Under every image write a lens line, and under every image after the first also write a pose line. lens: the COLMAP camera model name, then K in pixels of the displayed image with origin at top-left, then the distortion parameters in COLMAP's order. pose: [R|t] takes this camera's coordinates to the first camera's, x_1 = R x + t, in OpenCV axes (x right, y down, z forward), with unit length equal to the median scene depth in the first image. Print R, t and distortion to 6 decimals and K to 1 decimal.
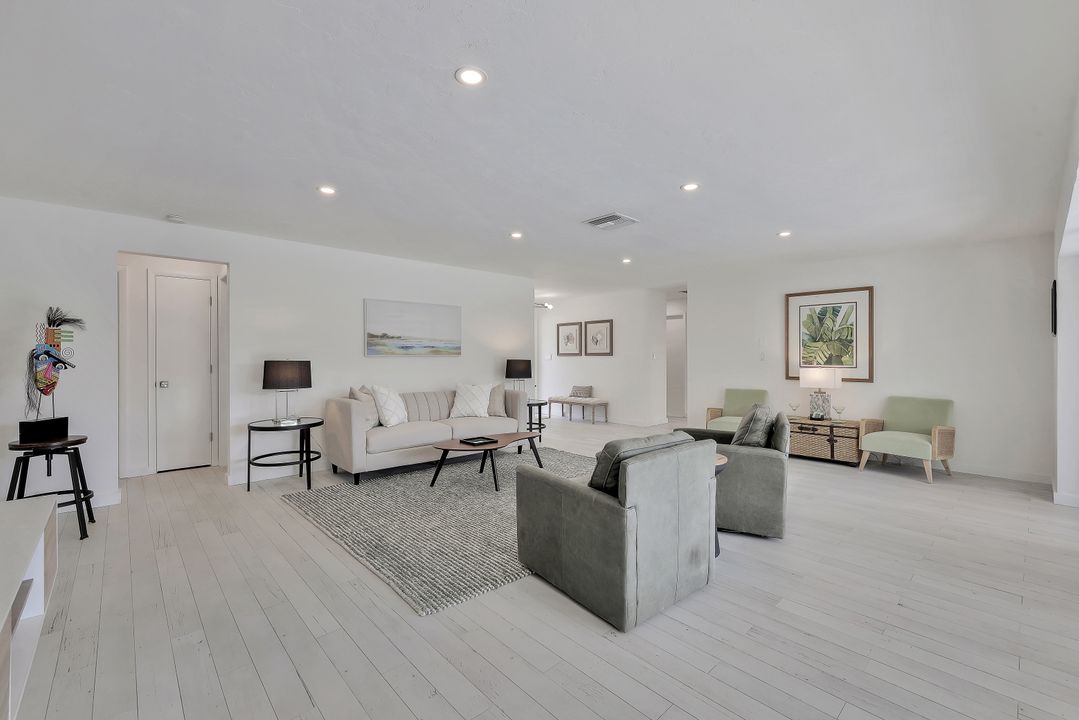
lens RADIAL K [[452.9, 0, 531.6], [0, 452.9, 358.3], [0, 0, 1]] dist [0.000859, 0.000108]
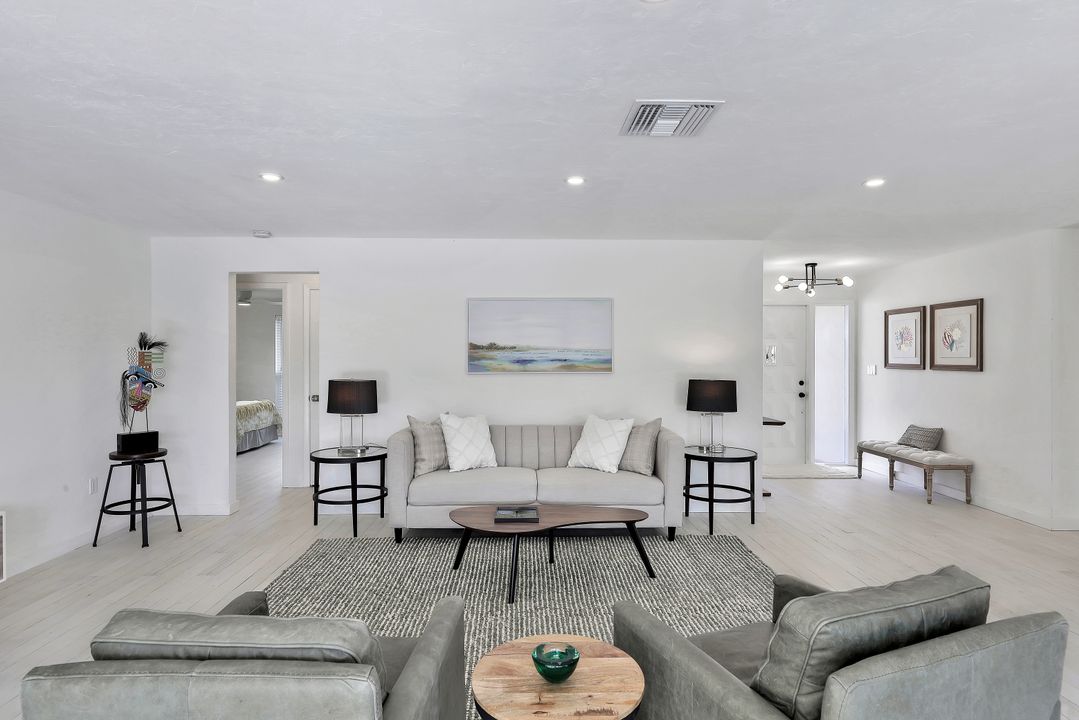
lens RADIAL K [[592.8, 0, 539.5], [0, 592.8, 360.0], [0, 0, 1]] dist [-0.002317, -0.001169]
pose [[0.762459, -0.001415, -0.647035, 0.360957], [-0.001035, 0.999994, -0.003406, -0.023652], [0.647036, 0.003267, 0.762452, 0.303368]]
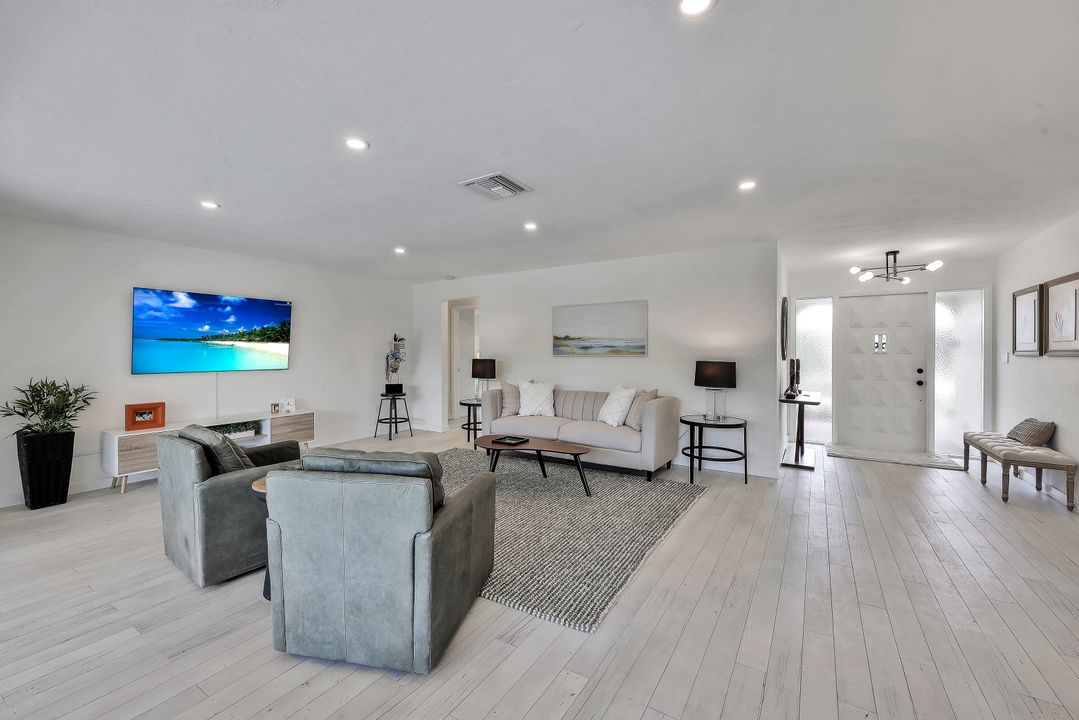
lens RADIAL K [[437.3, 0, 537.7], [0, 437.3, 358.3], [0, 0, 1]] dist [-0.000509, 0.000299]
pose [[0.269471, 0.006259, -0.962988, 0.681555], [-0.006034, 0.999970, 0.004811, -0.003584], [0.962990, 0.004514, 0.269501, 0.634059]]
